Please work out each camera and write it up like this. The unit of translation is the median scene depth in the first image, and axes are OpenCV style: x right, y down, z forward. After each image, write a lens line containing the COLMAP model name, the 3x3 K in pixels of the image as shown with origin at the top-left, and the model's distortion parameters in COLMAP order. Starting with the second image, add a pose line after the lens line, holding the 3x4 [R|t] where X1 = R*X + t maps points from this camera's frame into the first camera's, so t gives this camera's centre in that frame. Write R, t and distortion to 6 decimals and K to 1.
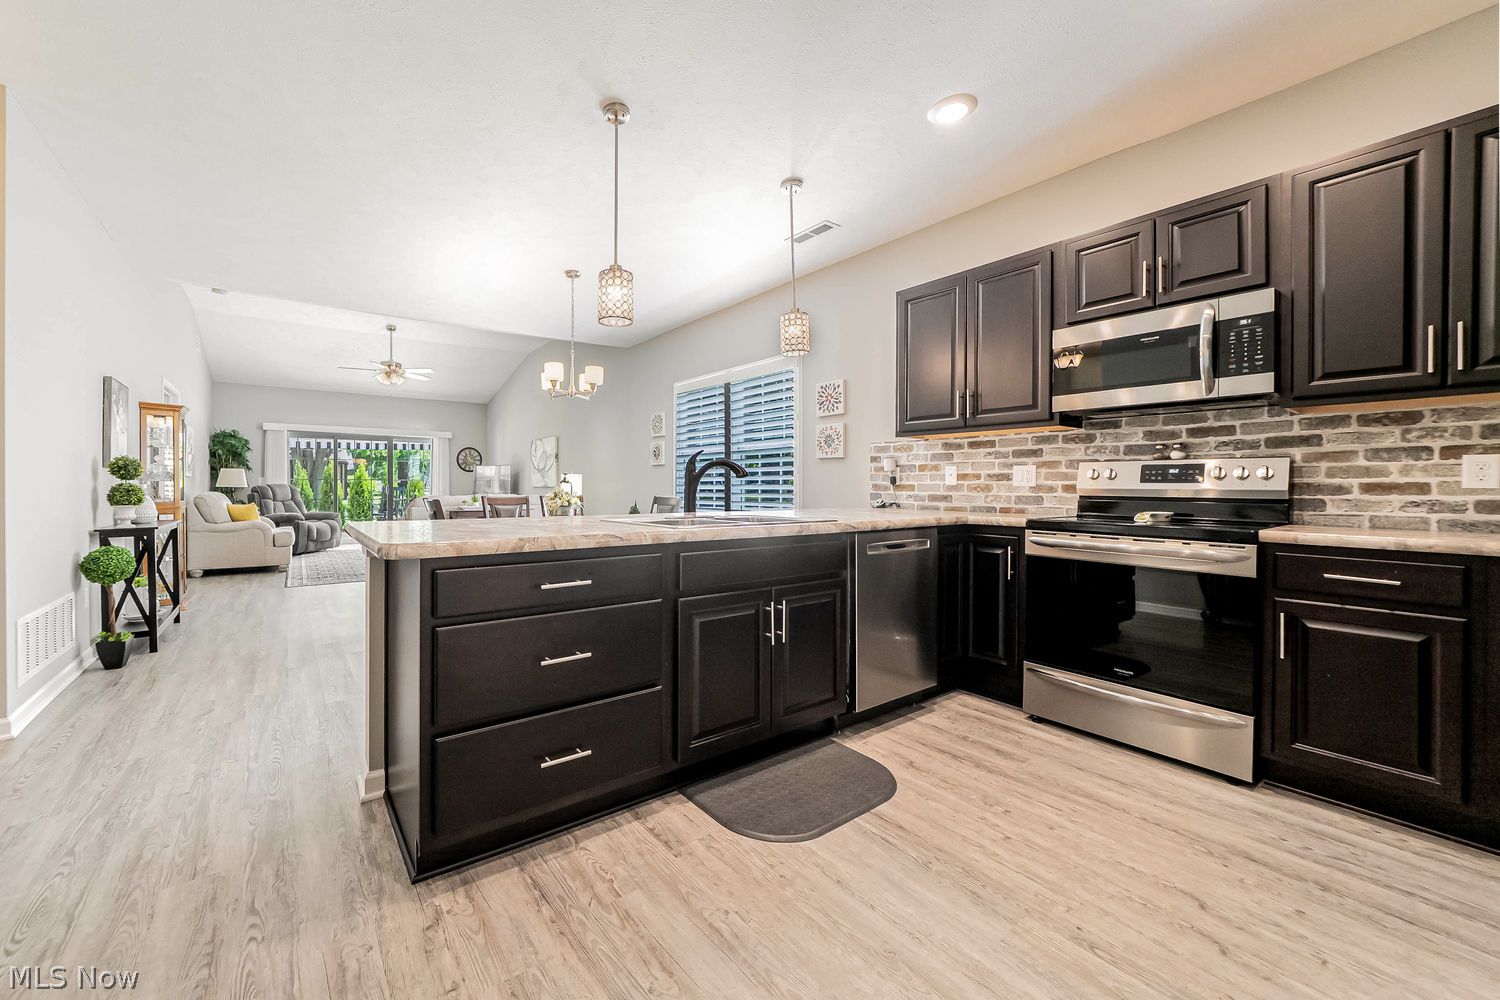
lens RADIAL K [[582.0, 0, 683.2], [0, 582.0, 488.0], [0, 0, 1]] dist [-0.003960, -0.000658]
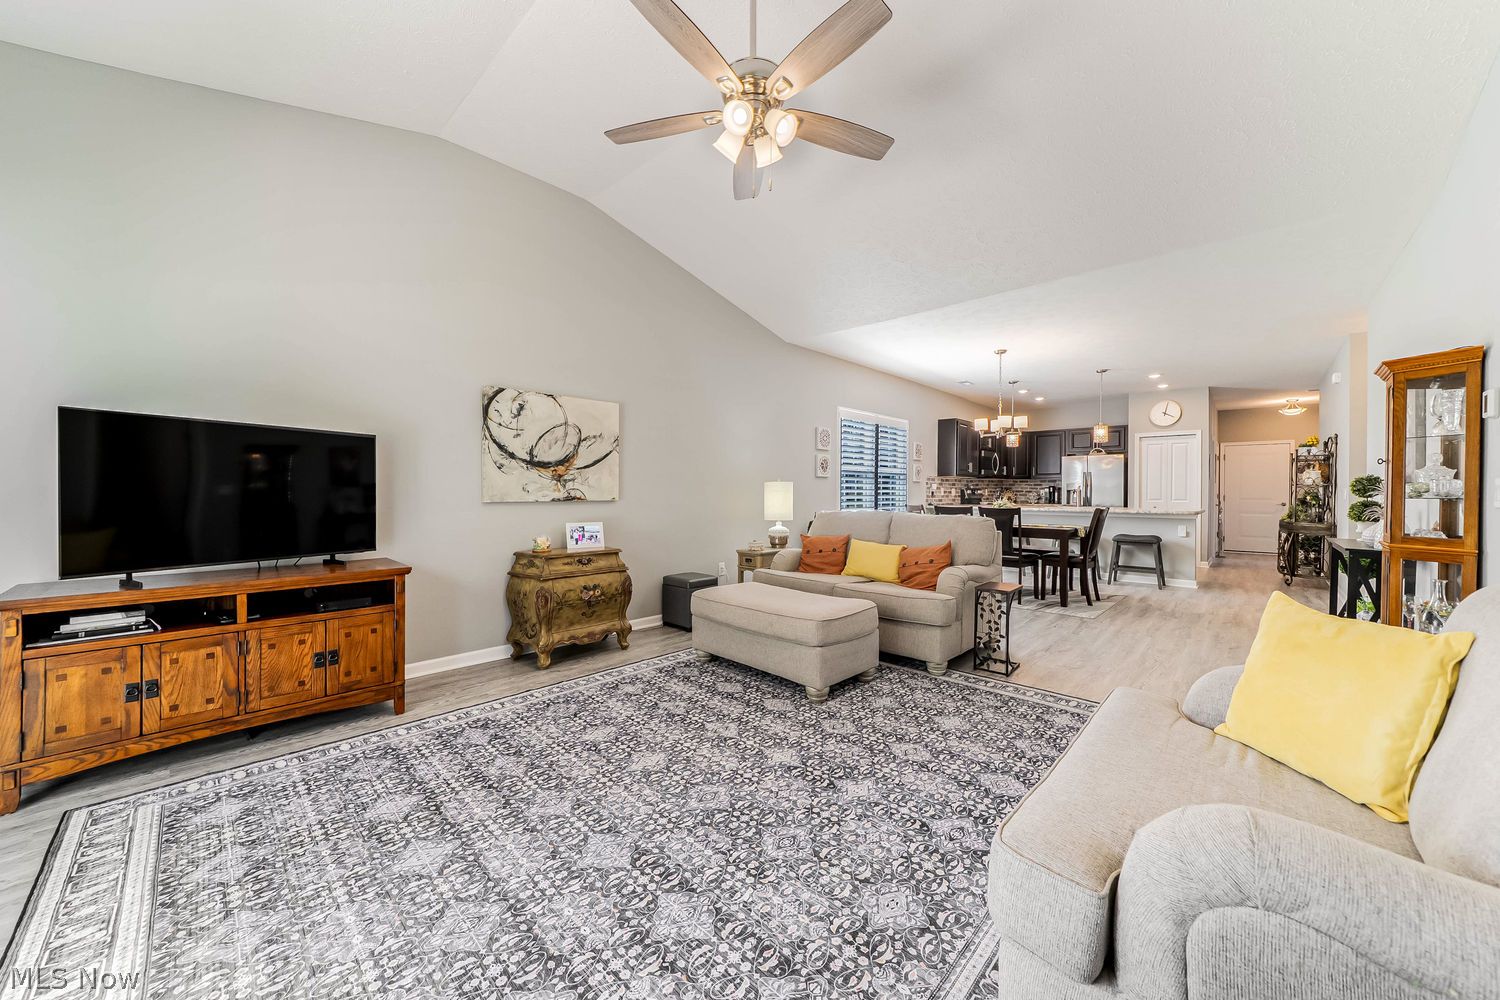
lens RADIAL K [[523.1, 0, 765.5], [0, 523.1, 496.1], [0, 0, 1]] dist [-0.009467, 0.000130]
pose [[-0.214773, -0.008552, 0.976627, -1.579617], [0.001517, 0.999958, 0.009090, -0.022403], [-0.976663, 0.003434, -0.214750, 2.183587]]
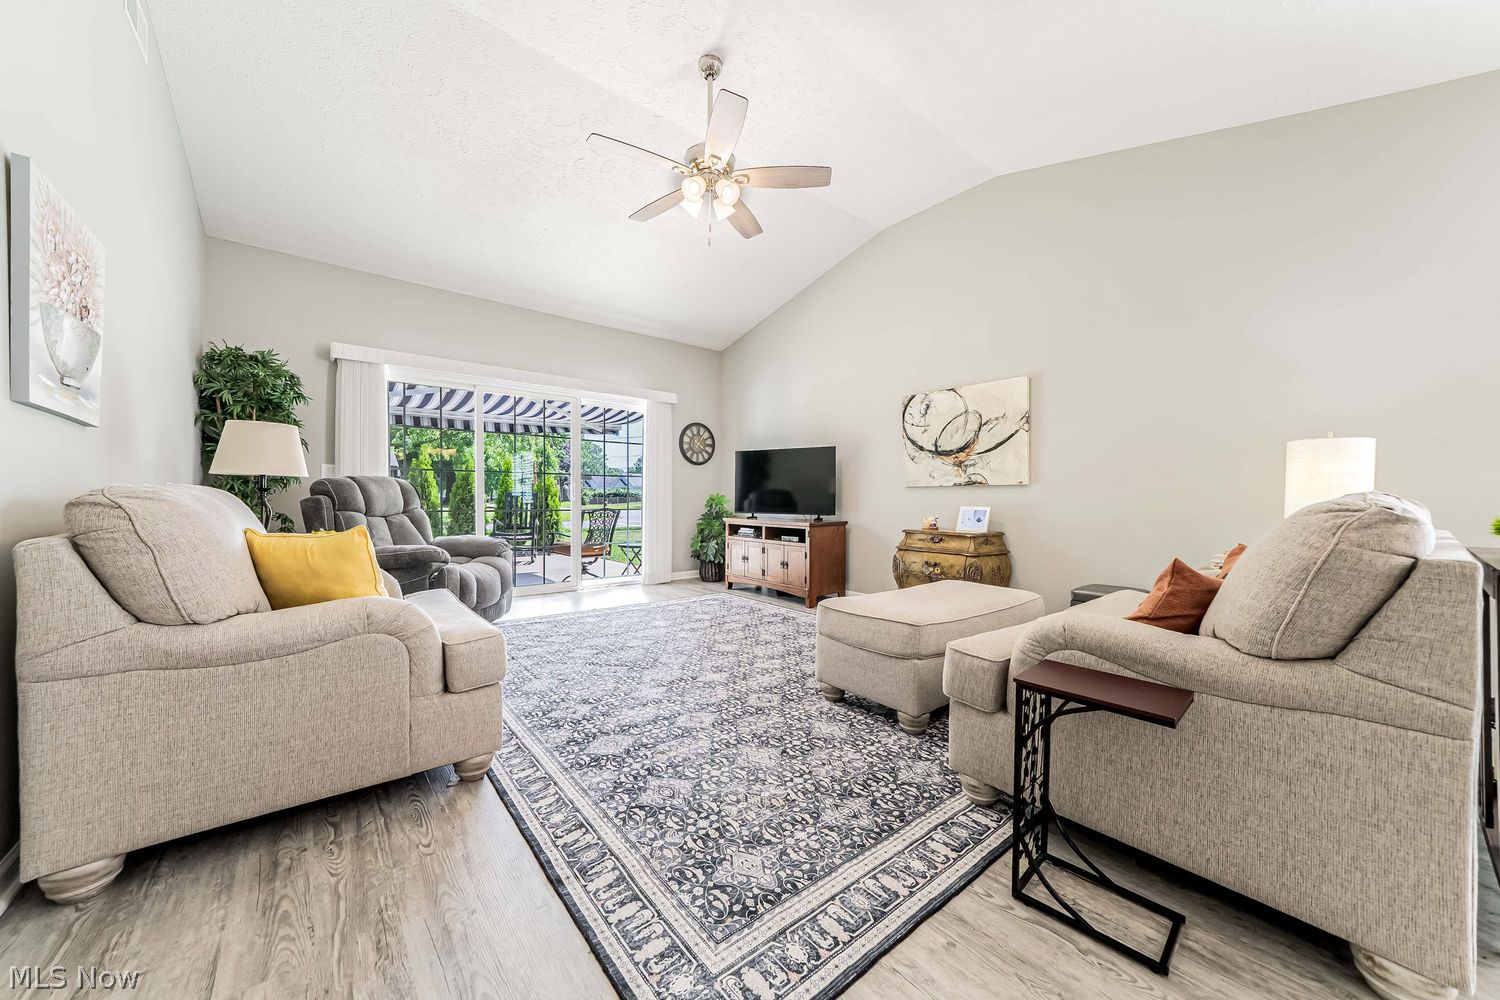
lens RADIAL K [[523.1, 0, 754.4], [0, 523.1, 503.8], [0, 0, 1]] dist [-0.009467, 0.000130]
pose [[0.994030, 0.001502, 0.109094, -1.077788], [-0.002270, 0.999974, 0.006913, 0.024228], [-0.109081, -0.007119, 0.994007, 1.373648]]
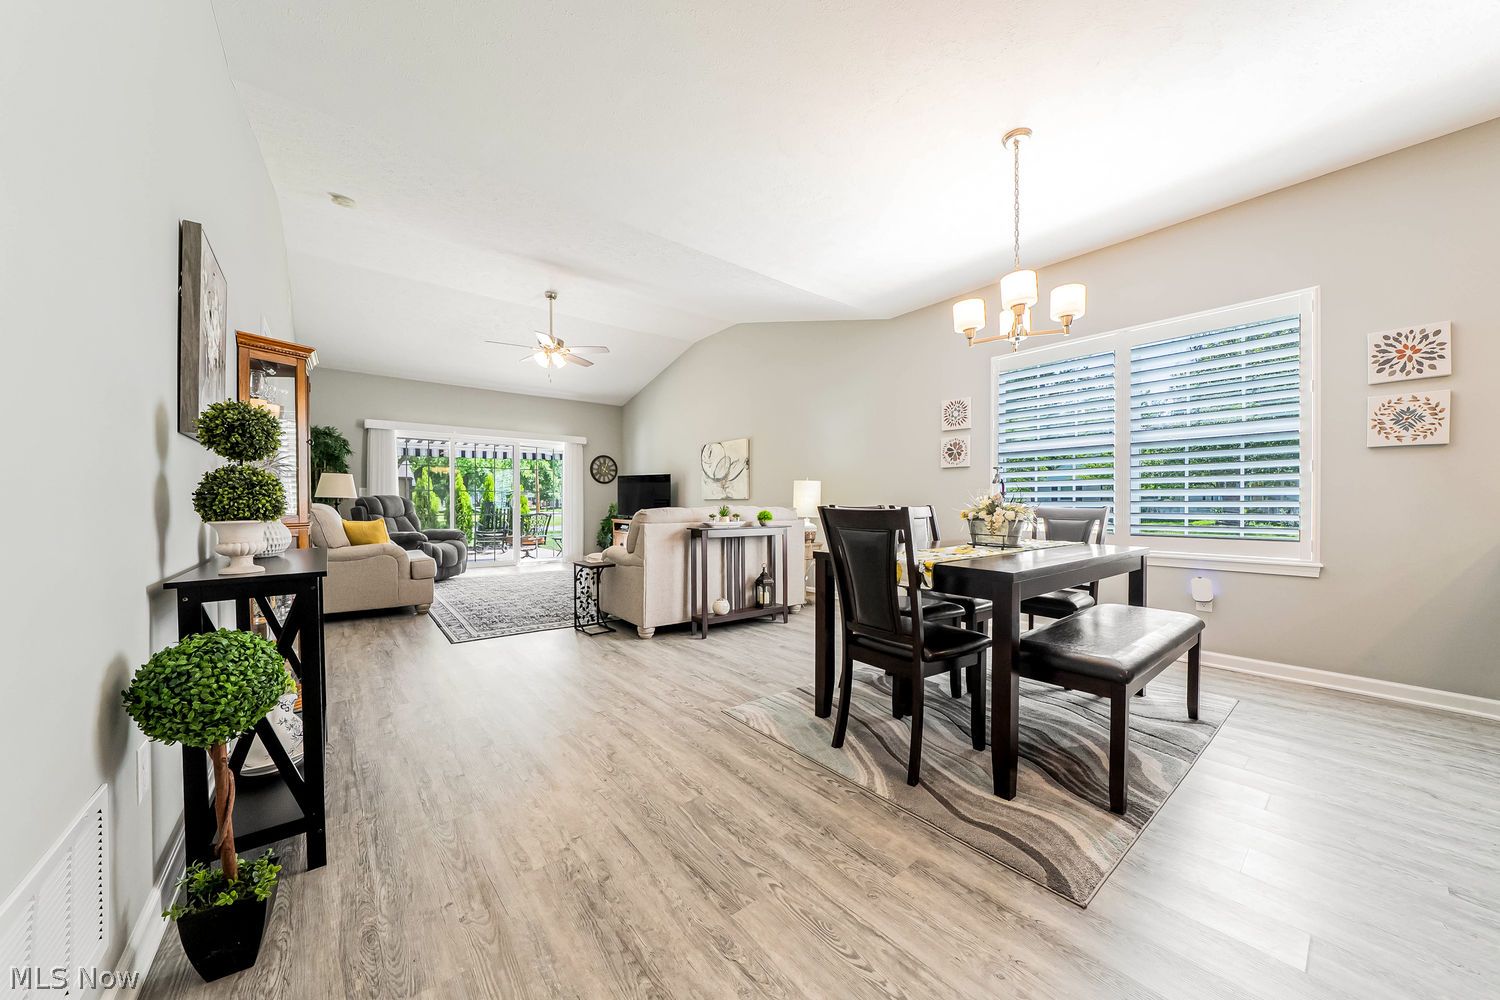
lens RADIAL K [[523.1, 0, 761.1], [0, 523.1, 506.9], [0, 0, 1]] dist [-0.009467, 0.000130]
pose [[0.995710, -0.000088, 0.092524, -0.601914], [-0.000072, 0.999999, 0.001724, 0.018785], [-0.092524, -0.001723, 0.995709, 0.573973]]
